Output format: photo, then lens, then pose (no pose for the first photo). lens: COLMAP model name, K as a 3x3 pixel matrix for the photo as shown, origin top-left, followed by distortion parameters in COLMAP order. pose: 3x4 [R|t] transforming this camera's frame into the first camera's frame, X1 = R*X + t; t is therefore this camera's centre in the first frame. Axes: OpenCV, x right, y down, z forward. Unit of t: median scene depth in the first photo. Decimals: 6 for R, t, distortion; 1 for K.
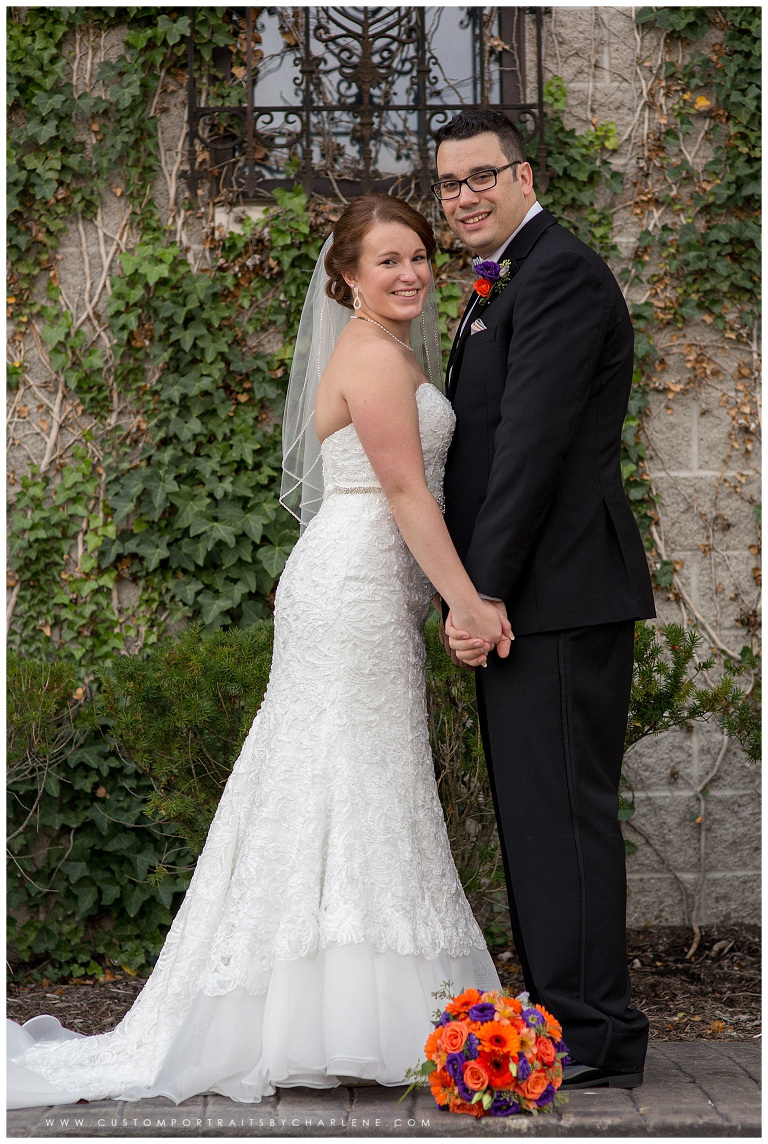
lens RADIAL K [[2844.8, 0, 431.7], [0, 2844.8, 570.5], [0, 0, 1]] dist [-0.027521, 0.000000]
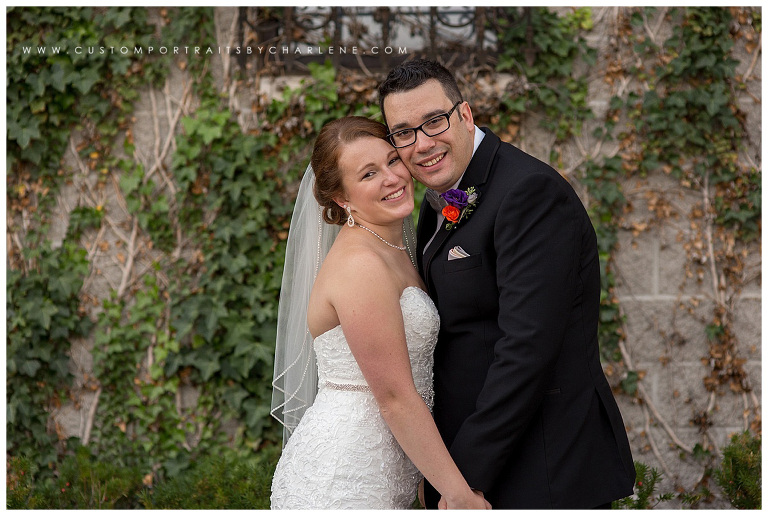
lens RADIAL K [[1909.8, 0, 402.9], [0, 1909.8, 246.9], [0, 0, 1]] dist [-0.027521, 0.000000]
pose [[0.998779, 0.001185, -0.049395, 0.025275], [-0.000754, 0.999961, 0.008750, -0.062869], [0.049404, -0.008702, 0.998741, 0.185077]]
